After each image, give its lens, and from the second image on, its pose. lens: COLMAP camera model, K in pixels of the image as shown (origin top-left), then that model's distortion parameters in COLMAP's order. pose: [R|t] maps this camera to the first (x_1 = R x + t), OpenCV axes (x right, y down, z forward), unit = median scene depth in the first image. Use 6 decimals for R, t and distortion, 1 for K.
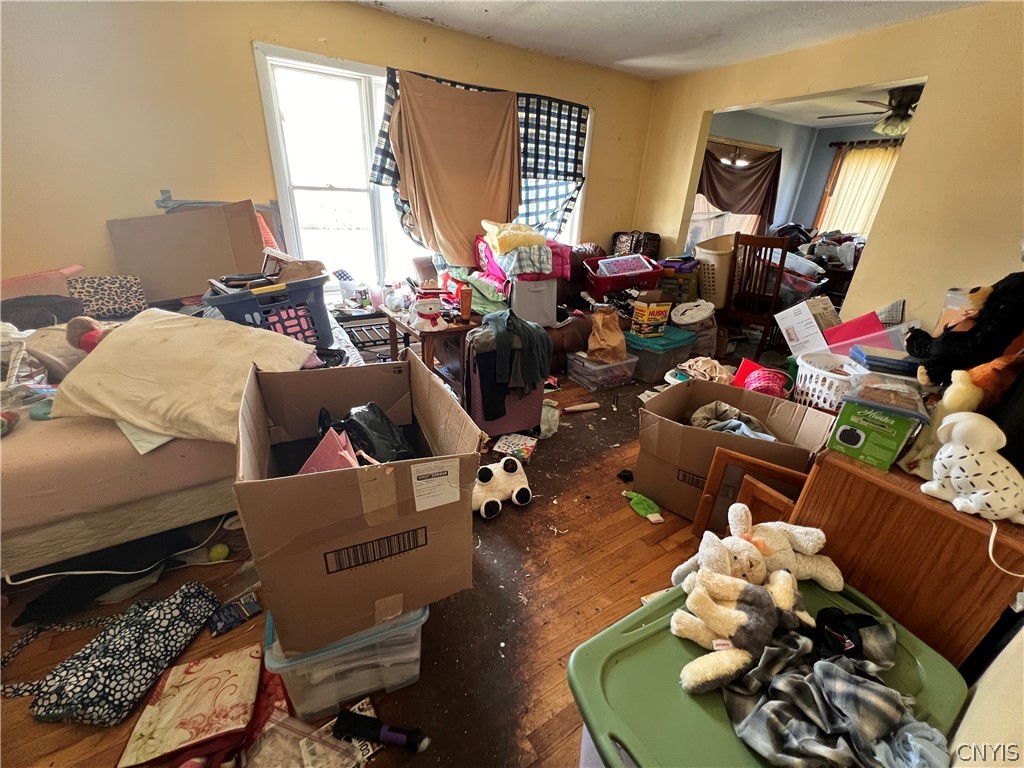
lens RADIAL K [[408.0, 0, 512.0], [0, 408.0, 383.6], [0, 0, 1]] dist [-0.000052, -0.000082]
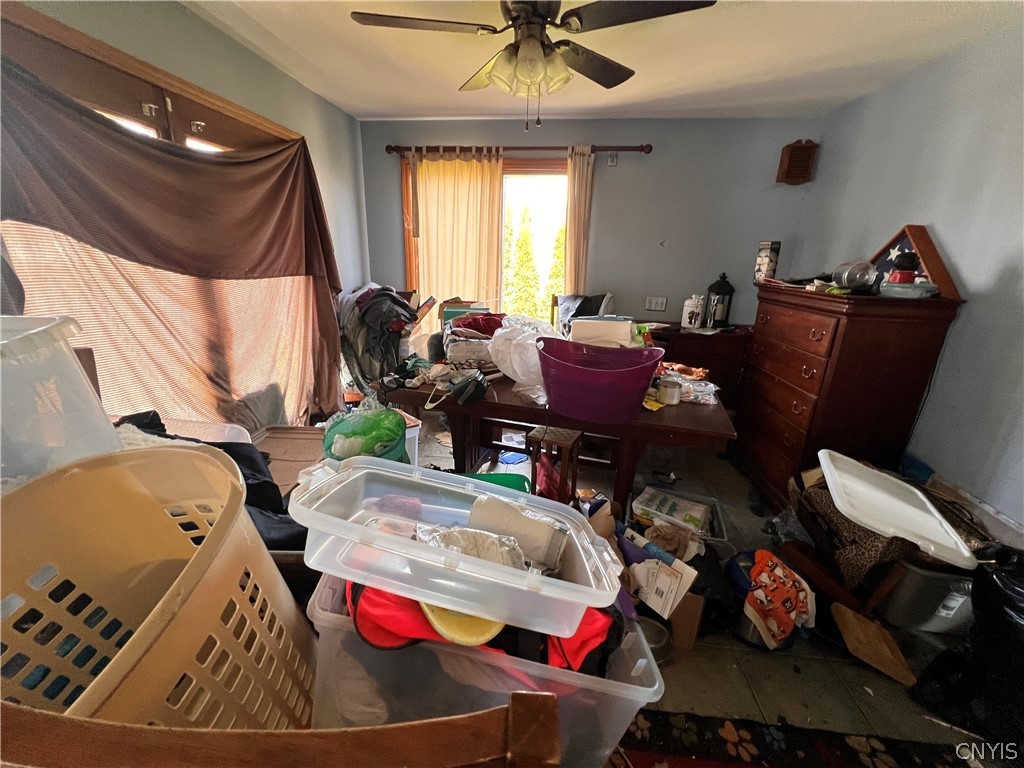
lens RADIAL K [[417.9, 0, 510.5], [0, 417.9, 383.3], [0, 0, 1]] dist [-0.000017, -0.000008]
pose [[0.620500, -0.250260, 0.743202, 0.382600], [0.319591, 0.946140, 0.051770, -0.259358], [-0.716129, 0.205397, 0.667061, 0.570400]]
